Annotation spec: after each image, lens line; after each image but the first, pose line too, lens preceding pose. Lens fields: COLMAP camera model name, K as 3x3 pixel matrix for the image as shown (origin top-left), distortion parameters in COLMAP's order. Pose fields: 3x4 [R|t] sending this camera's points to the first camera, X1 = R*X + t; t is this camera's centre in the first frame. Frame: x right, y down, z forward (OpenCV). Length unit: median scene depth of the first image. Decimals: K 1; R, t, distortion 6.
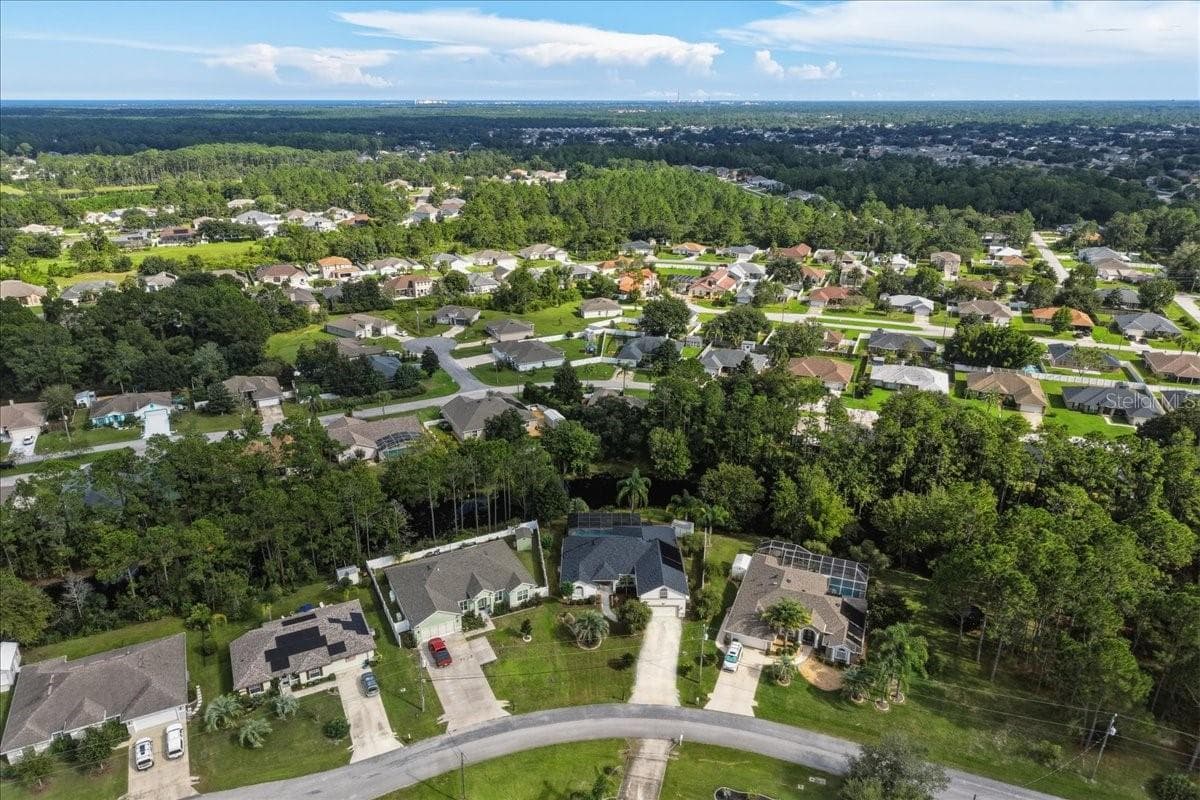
lens RADIAL K [[761.5, 0, 609.0], [0, 761.5, 399.5], [0, 0, 1]] dist [0.035085, -0.025537]
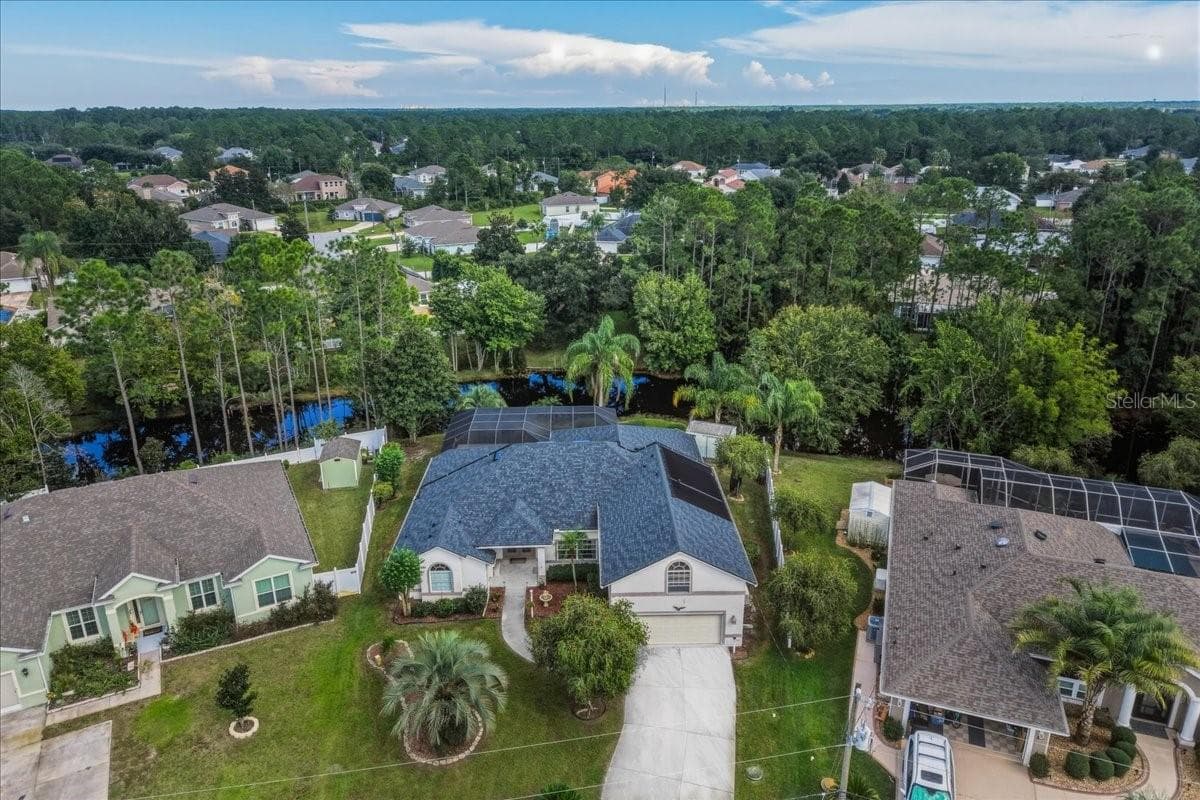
lens RADIAL K [[761.5, 0, 606.3], [0, 761.5, 391.5], [0, 0, 1]] dist [0.035085, -0.025537]
pose [[0.999827, -0.018241, -0.003499, 0.041640], [0.018148, 0.999524, -0.024957, 0.172261], [0.003953, 0.024889, 0.999682, 0.630560]]
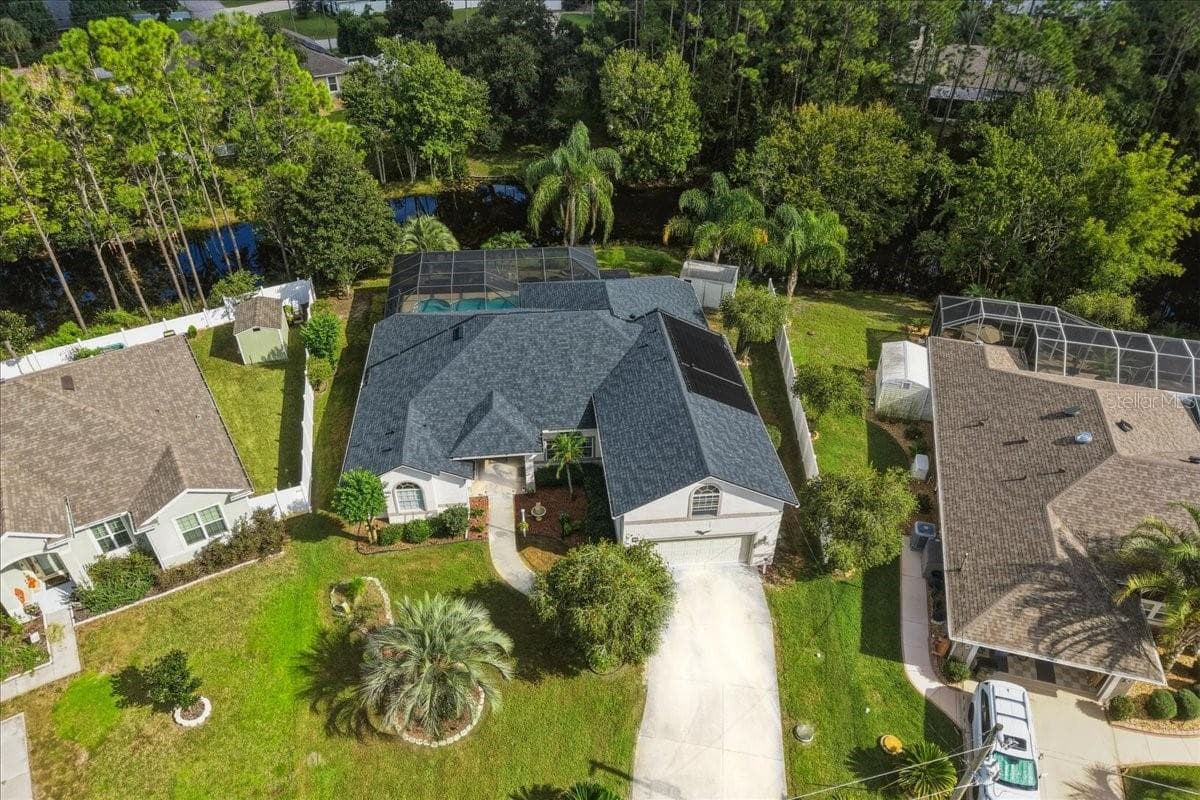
lens RADIAL K [[761.5, 0, 593.9], [0, 761.5, 410.6], [0, 0, 1]] dist [0.035085, -0.025537]
pose [[0.996915, -0.054213, 0.056757, 0.017400], [0.035238, 0.955297, 0.293541, 0.133780], [-0.070134, -0.290635, 0.954260, 0.713720]]
